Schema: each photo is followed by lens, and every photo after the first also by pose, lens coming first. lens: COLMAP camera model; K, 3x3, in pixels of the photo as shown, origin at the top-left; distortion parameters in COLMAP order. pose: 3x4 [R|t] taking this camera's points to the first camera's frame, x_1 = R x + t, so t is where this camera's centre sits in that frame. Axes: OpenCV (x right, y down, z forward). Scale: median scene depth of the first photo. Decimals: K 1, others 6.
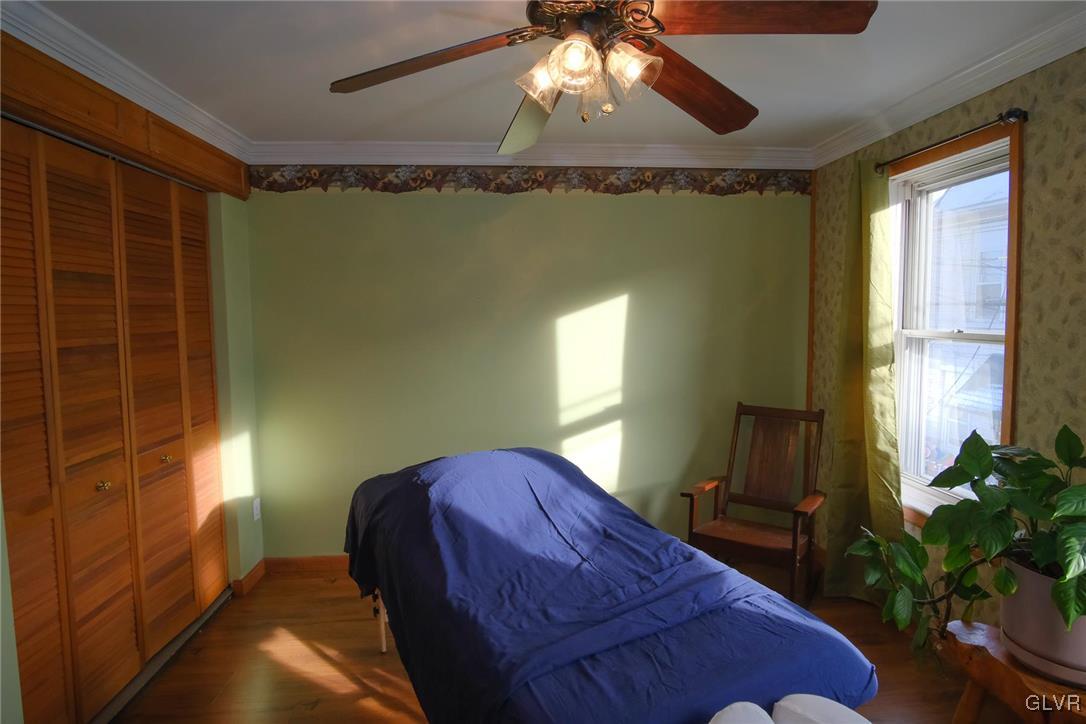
lens RADIAL K [[630.2, 0, 542.4], [0, 630.2, 356.0], [0, 0, 1]] dist [-0.030908, 0.000823]
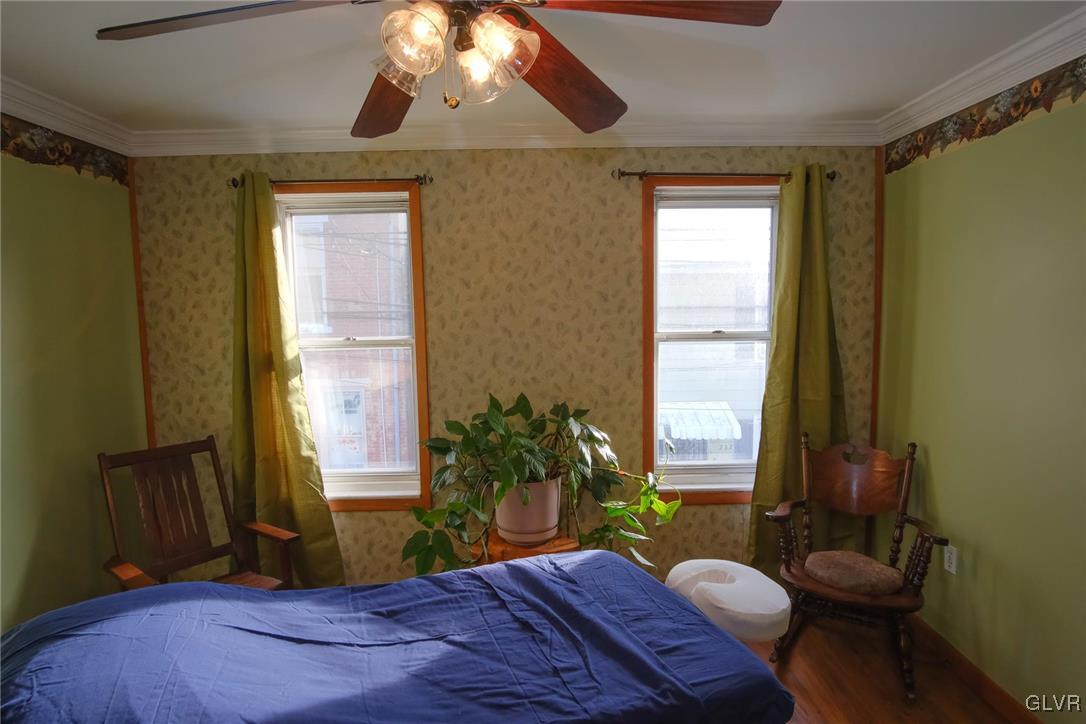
lens RADIAL K [[630.2, 0, 542.4], [0, 630.2, 356.0], [0, 0, 1]] dist [-0.030908, 0.000823]
pose [[-0.013456, -0.076776, 0.996958, -0.508907], [0.086380, 0.993231, 0.077655, -0.065014], [-0.996171, 0.087162, -0.006733, 0.597281]]
